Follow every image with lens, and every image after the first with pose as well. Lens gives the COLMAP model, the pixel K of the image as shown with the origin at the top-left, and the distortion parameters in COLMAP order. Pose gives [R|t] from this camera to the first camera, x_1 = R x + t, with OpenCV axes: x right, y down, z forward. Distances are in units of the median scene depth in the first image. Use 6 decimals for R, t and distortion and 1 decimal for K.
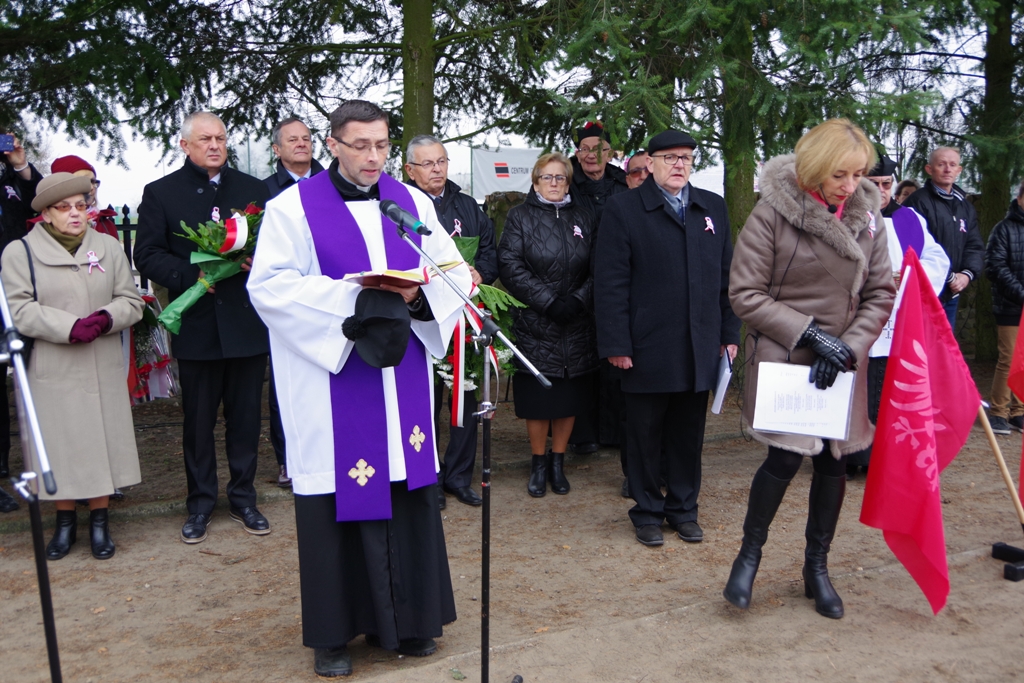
lens RADIAL K [[992.7, 0, 509.9], [0, 992.7, 340.2], [0, 0, 1]] dist [-0.005664, 0.020334]
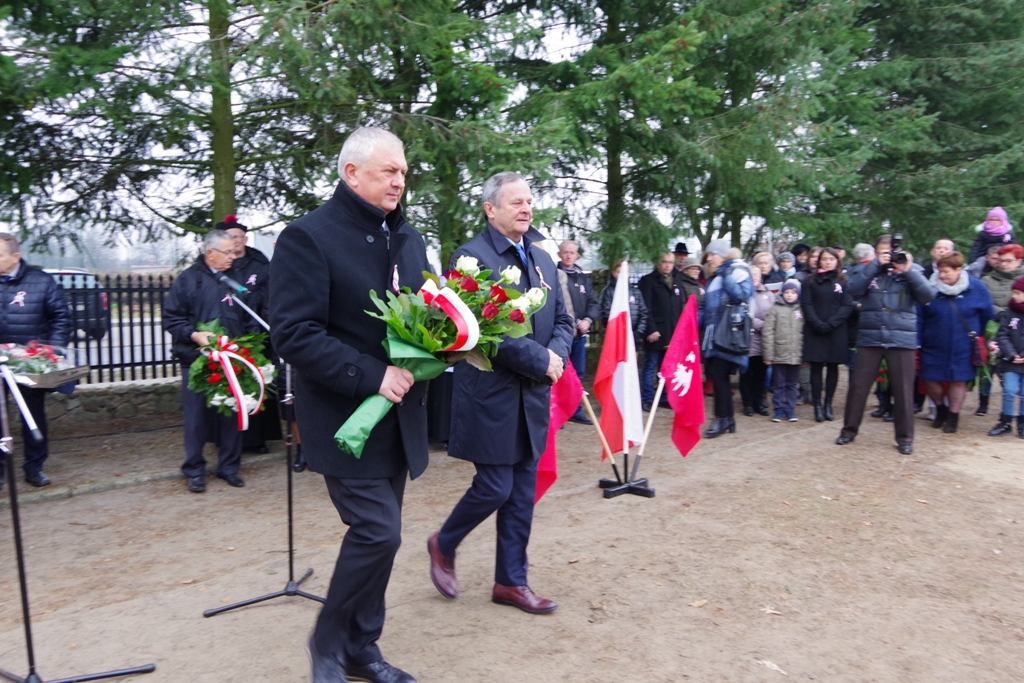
lens RADIAL K [[830.2, 0, 507.2], [0, 830.2, 345.1], [0, 0, 1]] dist [-0.057451, 0.155613]
pose [[0.964192, -0.017997, 0.264592, -0.016707], [0.031585, 0.998386, -0.047192, 0.026797], [-0.263316, 0.053859, 0.963205, -0.204517]]
